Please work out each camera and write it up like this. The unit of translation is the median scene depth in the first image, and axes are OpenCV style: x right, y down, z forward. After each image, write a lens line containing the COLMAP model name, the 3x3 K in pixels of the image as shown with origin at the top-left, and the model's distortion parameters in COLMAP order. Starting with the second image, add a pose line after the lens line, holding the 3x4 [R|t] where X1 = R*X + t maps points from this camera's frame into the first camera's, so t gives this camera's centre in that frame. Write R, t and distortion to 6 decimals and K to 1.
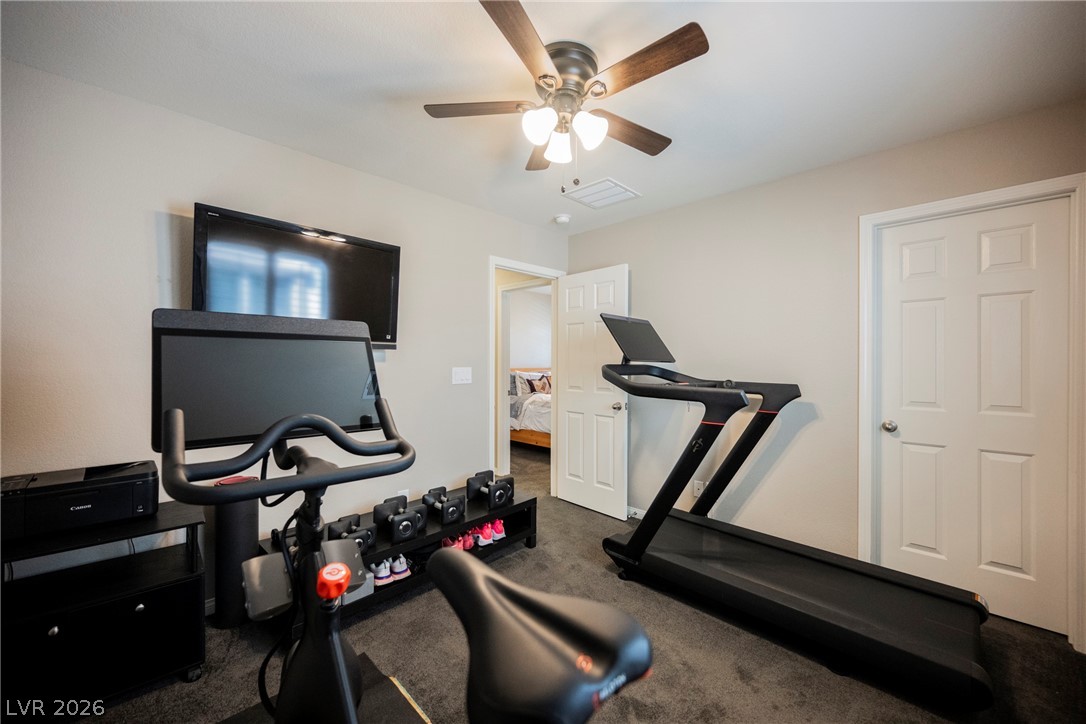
lens RADIAL K [[423.1, 0, 543.0], [0, 423.1, 361.3], [0, 0, 1]] dist [-0.000135, -0.000021]
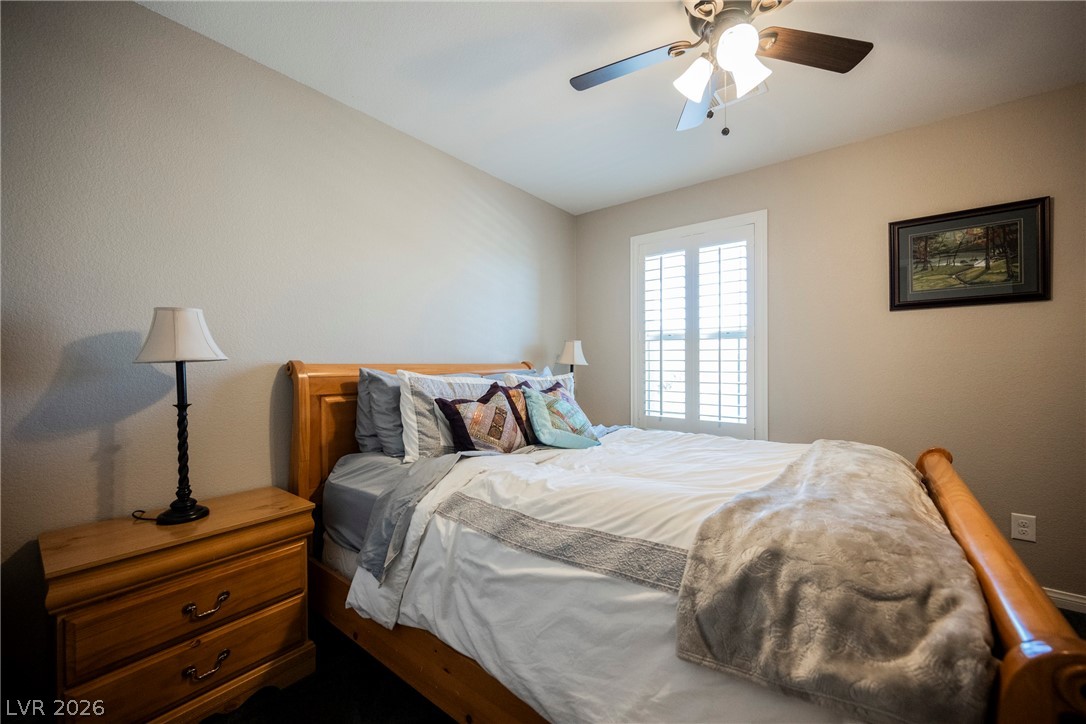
lens RADIAL K [[423.1, 0, 543.0], [0, 423.1, 361.3], [0, 0, 1]] dist [-0.000135, -0.000021]
pose [[0.991798, -0.007480, 0.127596, -0.004026], [0.008046, 0.999960, -0.003927, 0.017806], [-0.127561, 0.004921, 0.991818, 0.702718]]
